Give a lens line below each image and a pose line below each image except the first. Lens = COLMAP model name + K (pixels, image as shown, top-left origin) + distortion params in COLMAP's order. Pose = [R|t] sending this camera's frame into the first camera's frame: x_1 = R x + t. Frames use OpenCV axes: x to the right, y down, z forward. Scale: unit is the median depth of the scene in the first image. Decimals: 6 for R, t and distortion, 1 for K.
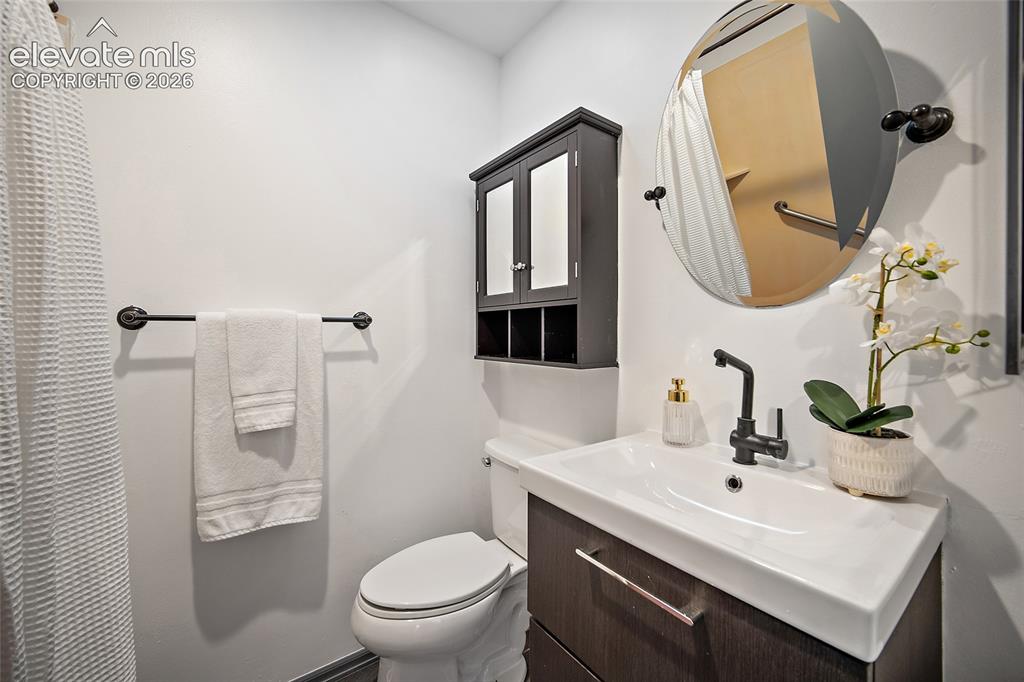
lens RADIAL K [[401.2, 0, 514.0], [0, 401.2, 339.6], [0, 0, 1]] dist [-0.007907, -0.000009]
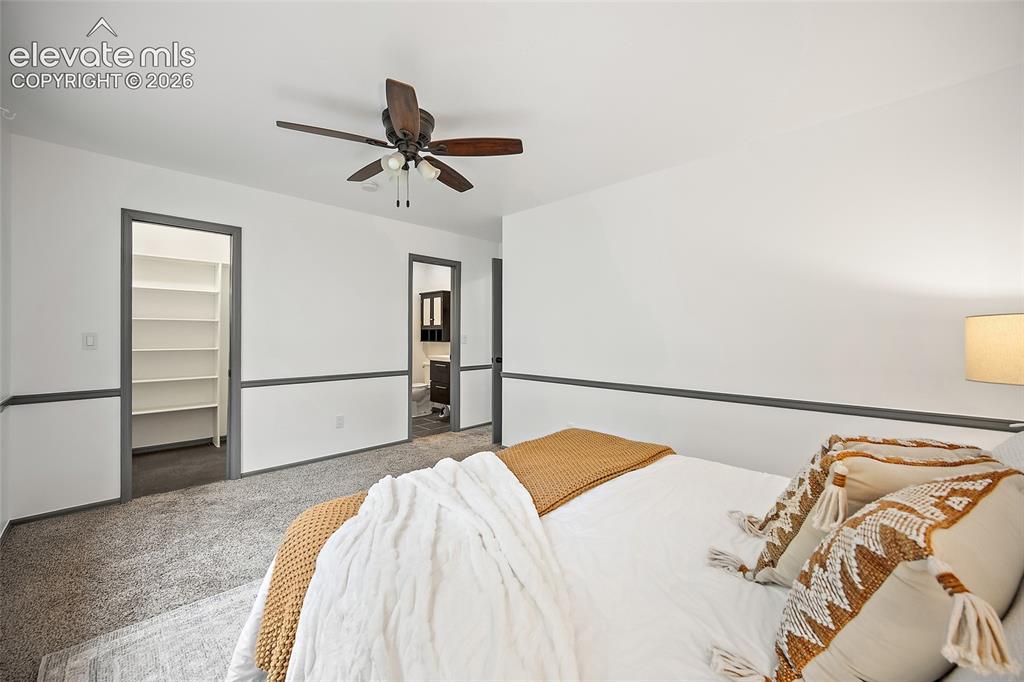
lens RADIAL K [[401.2, 0, 506.9], [0, 401.2, 340.4], [0, 0, 1]] dist [-0.007907, -0.000009]
pose [[0.988524, 0.002089, 0.151051, 0.167550], [-0.001500, 0.999991, -0.004011, 0.059177], [-0.151058, 0.003738, 0.988518, -3.397985]]
